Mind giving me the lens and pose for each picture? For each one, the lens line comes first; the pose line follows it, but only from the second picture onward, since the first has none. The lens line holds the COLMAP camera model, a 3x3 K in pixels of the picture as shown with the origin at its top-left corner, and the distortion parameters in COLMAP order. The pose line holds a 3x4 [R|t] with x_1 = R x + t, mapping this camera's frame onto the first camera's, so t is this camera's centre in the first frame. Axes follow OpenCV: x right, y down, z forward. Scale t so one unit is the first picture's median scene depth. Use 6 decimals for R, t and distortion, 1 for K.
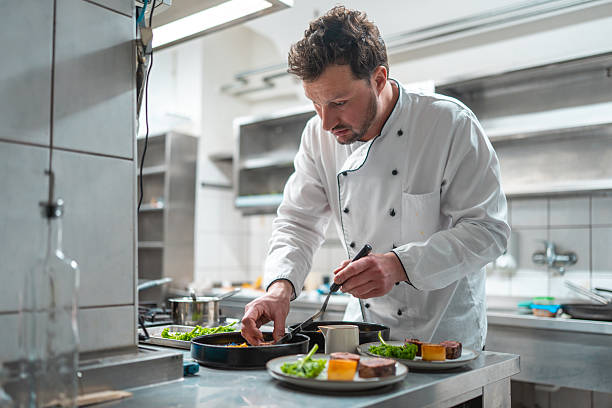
lens RADIAL K [[621.4, 0, 309.1], [0, 621.4, 229.8], [0, 0, 1]] dist [0.035200, -0.001377]
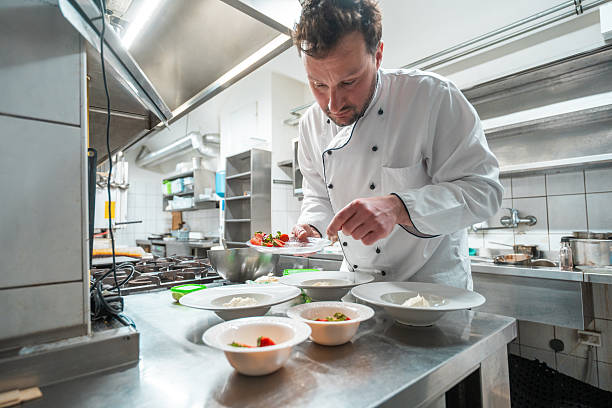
lens RADIAL K [[342.3, 0, 304.3], [0, 342.3, 201.3], [0, 0, 1]] dist [0.018262, 0.000320]
pose [[0.987763, -0.040132, -0.150710, 0.045988], [0.036612, 0.998990, -0.026059, 0.005084], [0.151604, 0.020222, 0.988234, 0.181589]]
